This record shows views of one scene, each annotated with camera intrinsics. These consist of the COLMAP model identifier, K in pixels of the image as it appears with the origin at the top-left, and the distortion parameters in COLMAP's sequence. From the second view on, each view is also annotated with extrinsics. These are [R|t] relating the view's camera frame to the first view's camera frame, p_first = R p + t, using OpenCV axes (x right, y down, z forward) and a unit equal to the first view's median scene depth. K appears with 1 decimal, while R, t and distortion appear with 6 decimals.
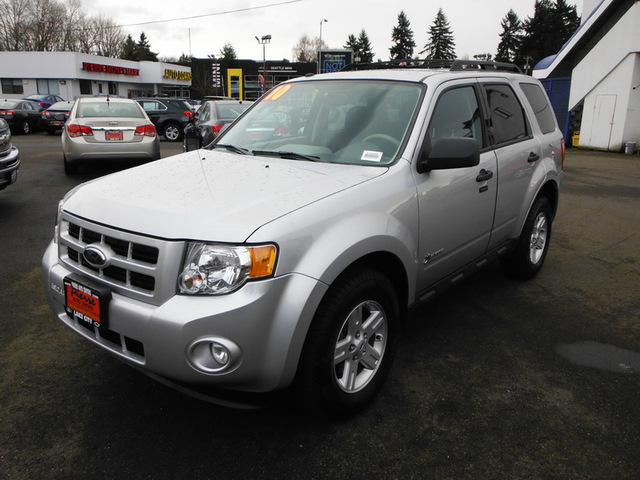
lens RADIAL K [[510.0, 0, 309.8], [0, 510.0, 239.8], [0, 0, 1]] dist [0.004148, 0.004062]
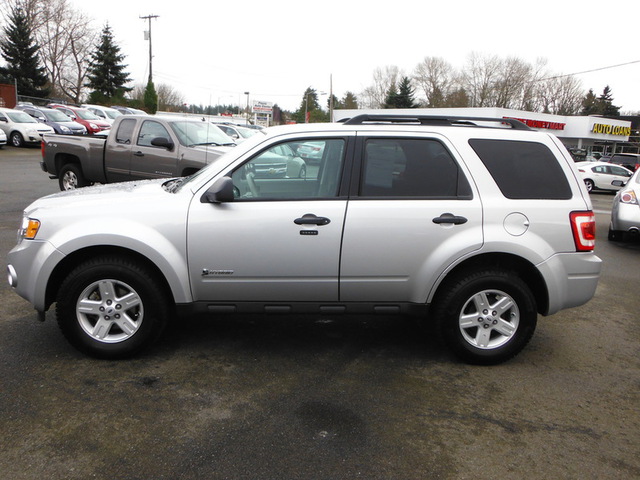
lens RADIAL K [[510.0, 0, 309.8], [0, 510.0, 239.8], [0, 0, 1]] dist [0.004148, 0.004062]
pose [[0.703092, 0.161573, -0.692500, 0.939668], [-0.228730, 0.973477, -0.005099, -0.068597], [0.673308, 0.161980, 0.721400, 0.202721]]
